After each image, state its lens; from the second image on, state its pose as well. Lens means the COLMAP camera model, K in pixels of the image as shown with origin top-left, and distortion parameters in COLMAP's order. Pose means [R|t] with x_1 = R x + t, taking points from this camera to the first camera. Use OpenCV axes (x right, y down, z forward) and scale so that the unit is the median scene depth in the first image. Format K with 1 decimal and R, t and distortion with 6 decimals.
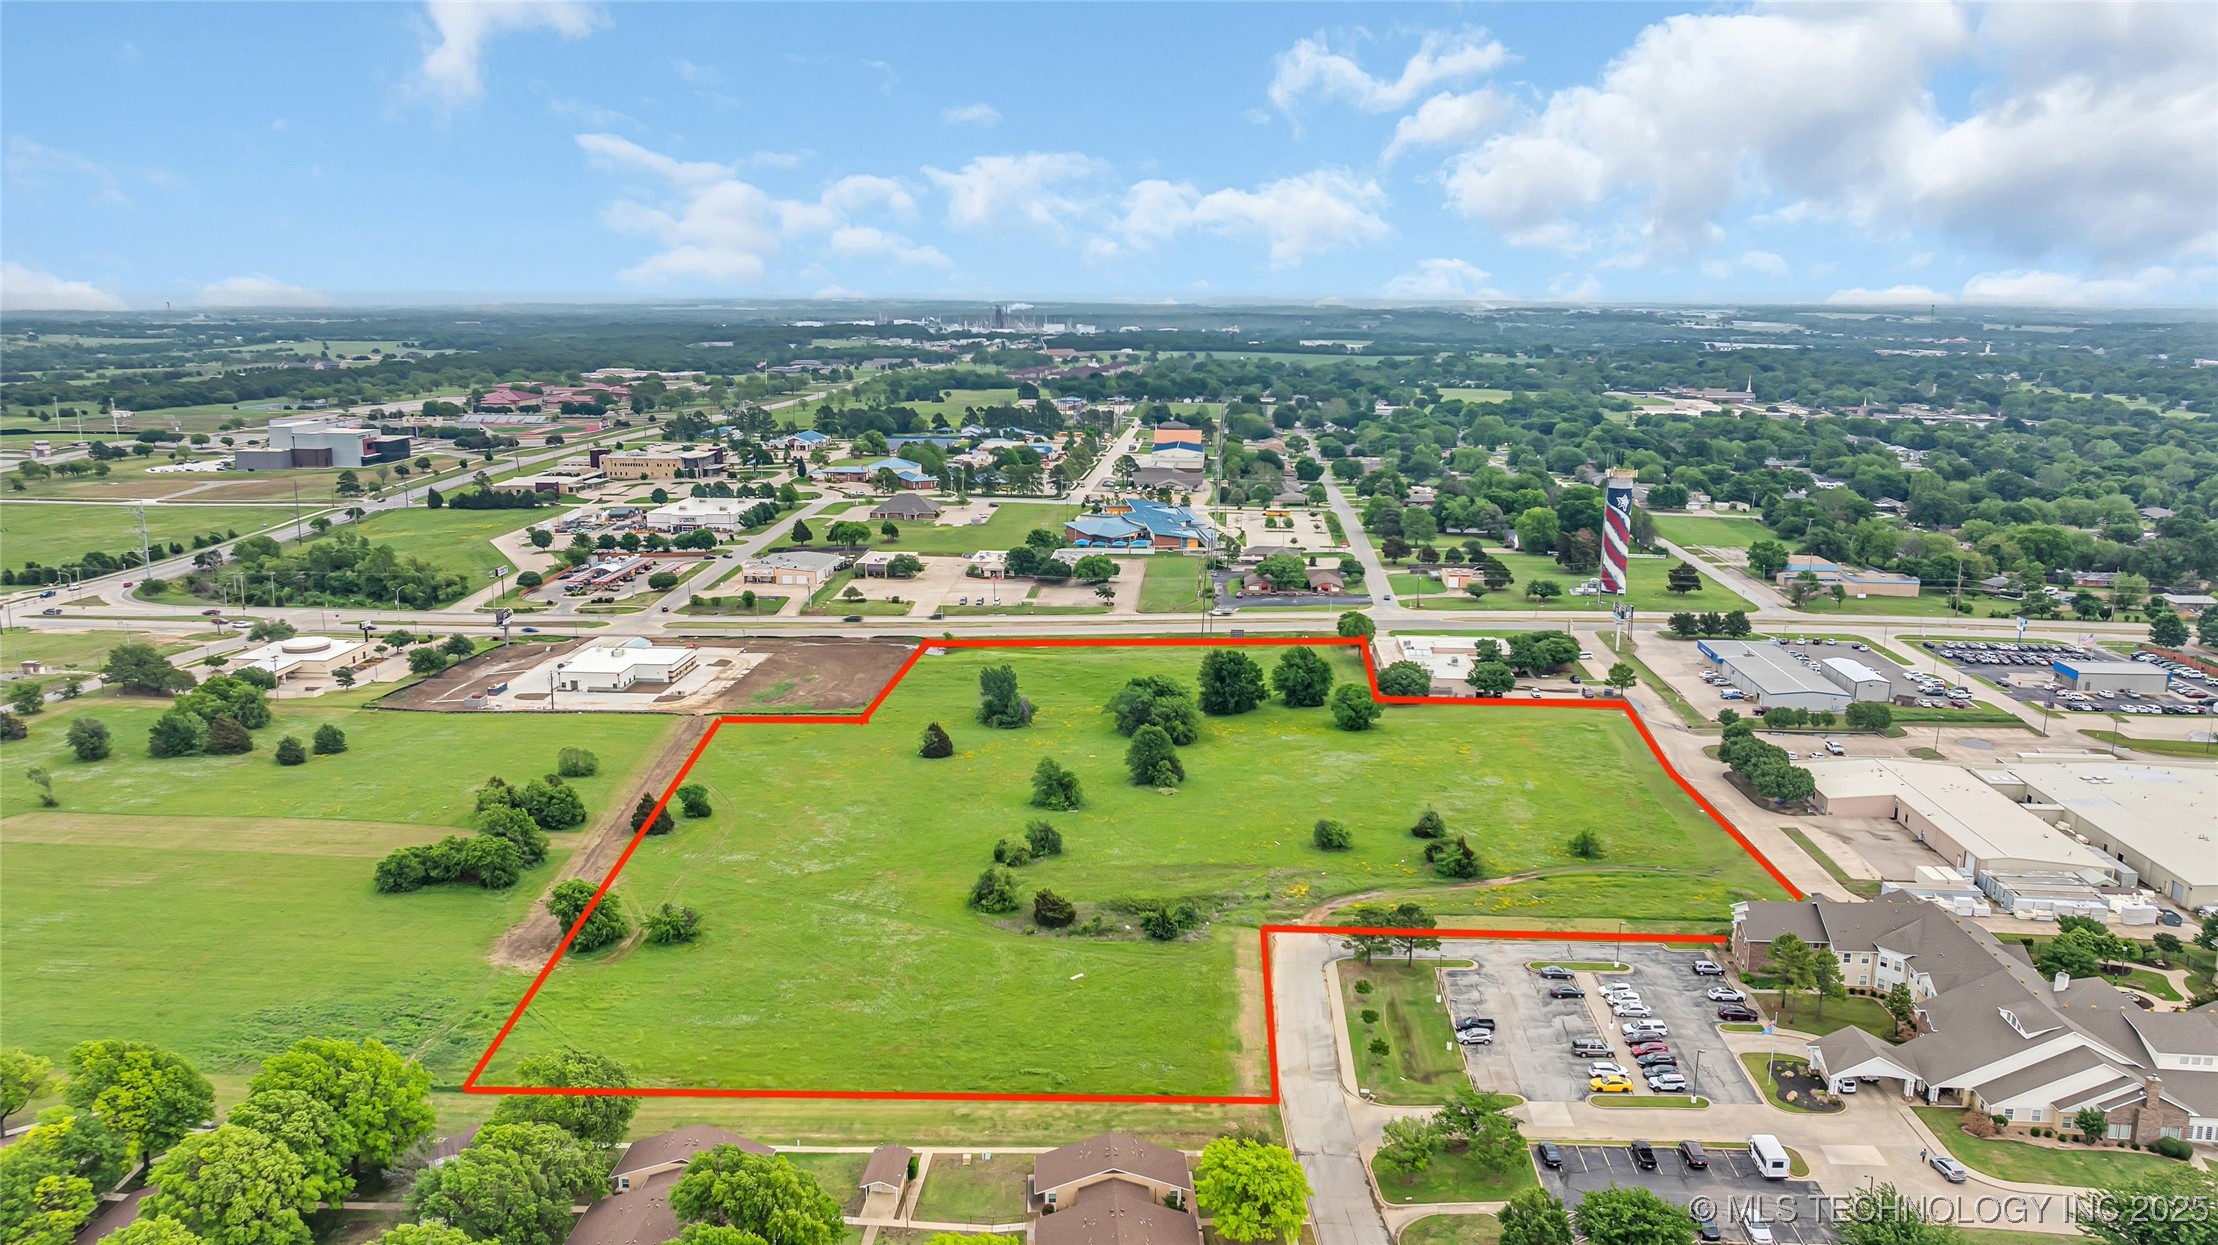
lens RADIAL K [[1603.2, 0, 1125.3], [0, 1603.2, 474.5], [0, 0, 1]] dist [-0.010296, -0.003585]
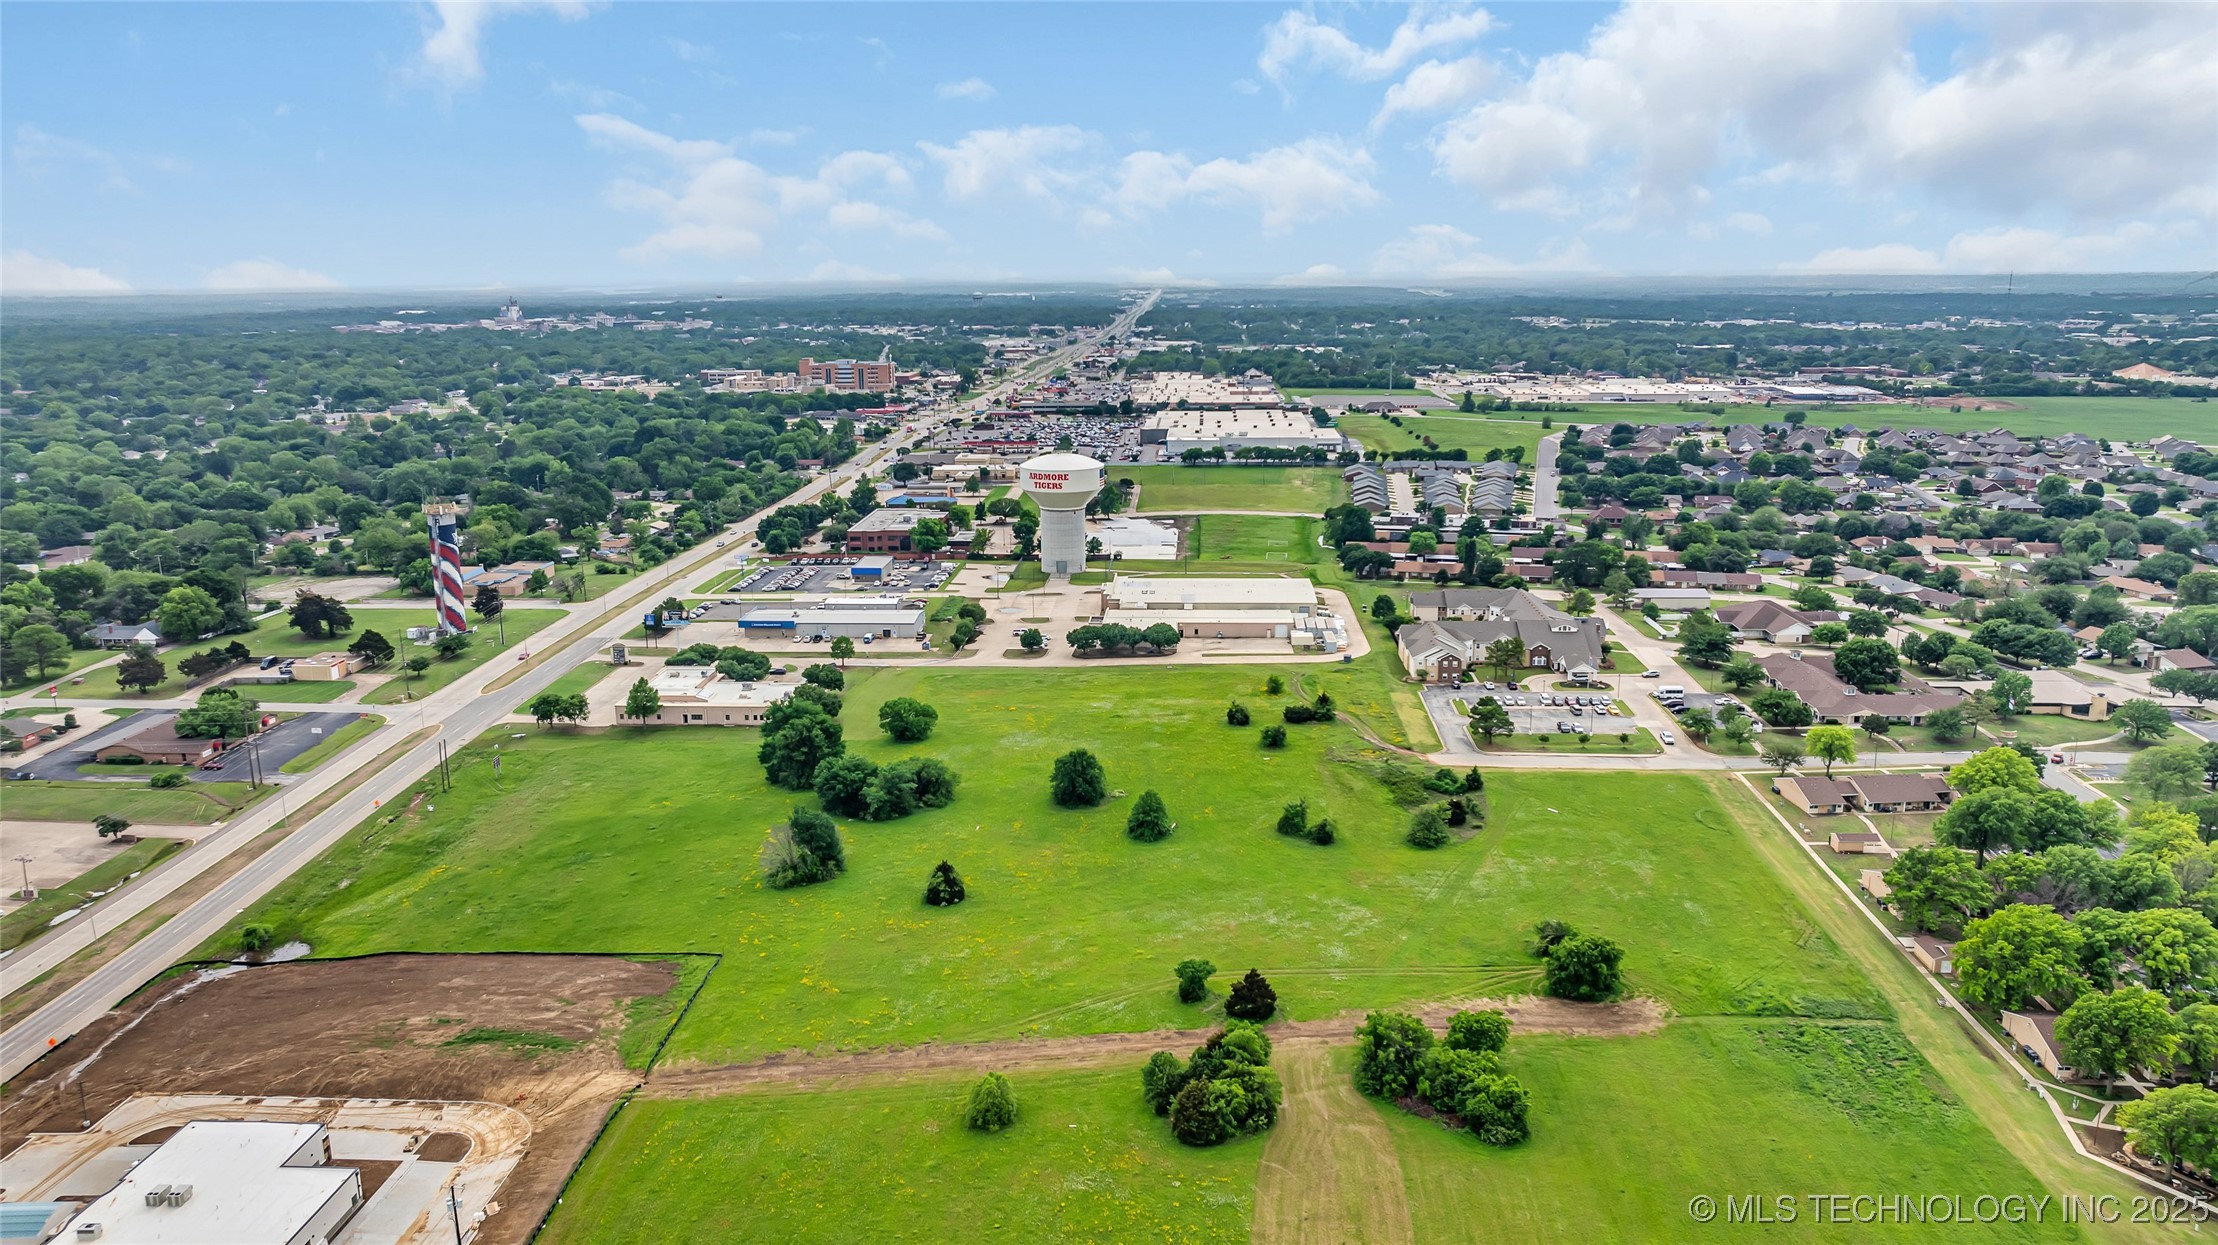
lens RADIAL K [[1565.1, 0, 1109.0], [0, 1565.1, 622.5], [0, 0, 1]] dist [-0.010893, -0.003672]
pose [[-0.002263, -0.227806, 0.973704, -0.901952], [0.128073, 0.965622, 0.226213, -0.139819], [-0.991762, 0.125217, 0.026990, 0.902711]]
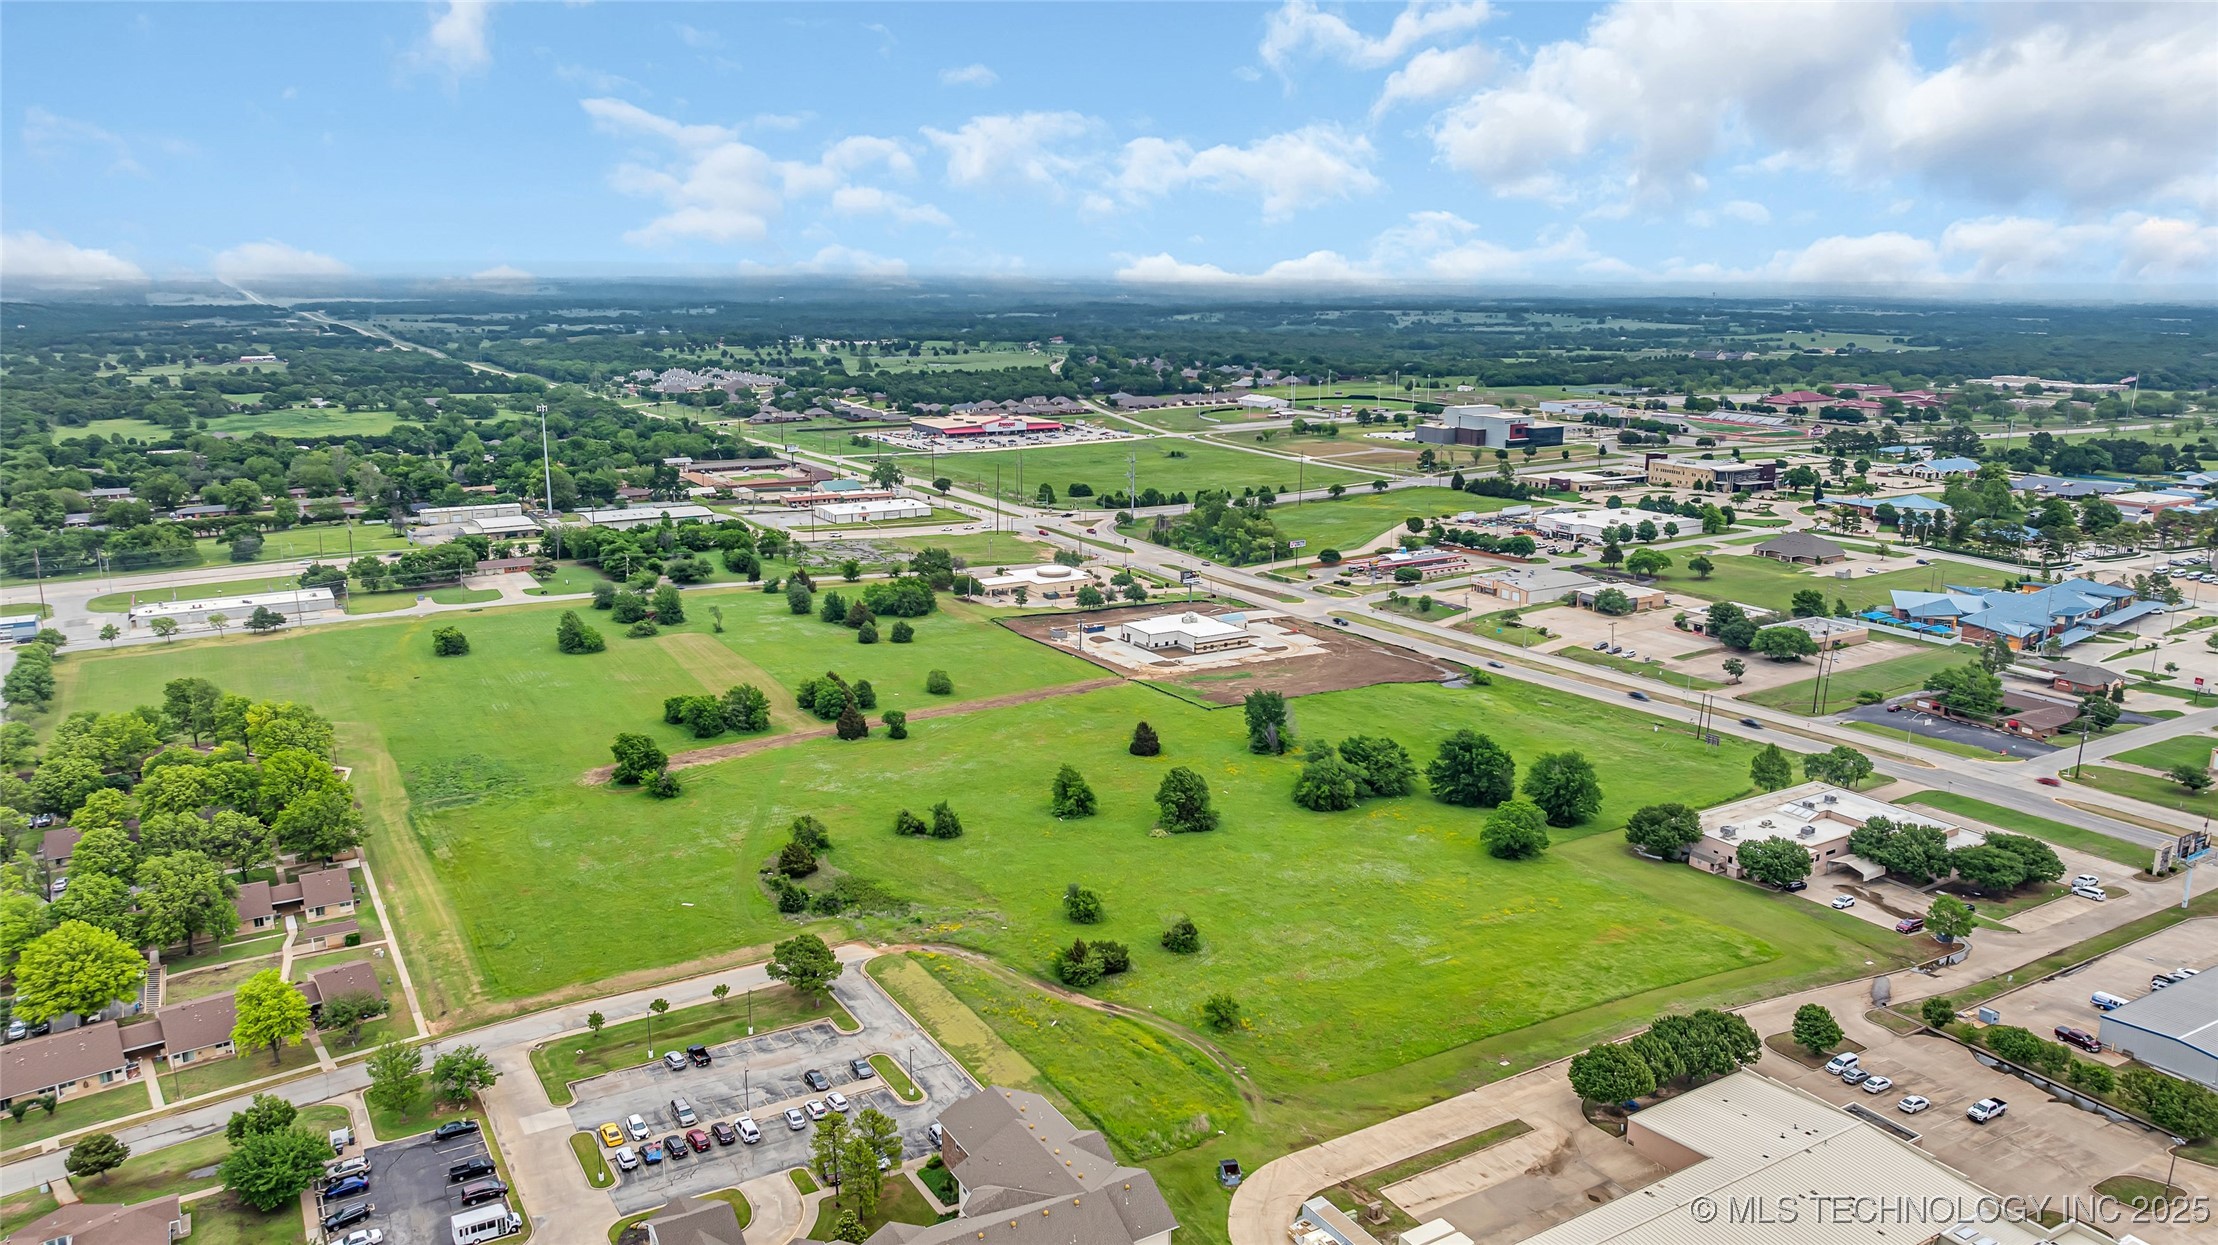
lens RADIAL K [[1569.0, 0, 1128.0], [0, 1569.0, 613.0], [0, 0, 1]] dist [-0.038147, 0.046264]
pose [[0.570899, 0.177257, -0.801657, 0.706110], [-0.100220, 0.984160, 0.146239, -0.066884], [0.814880, -0.003145, 0.579621, 0.406064]]
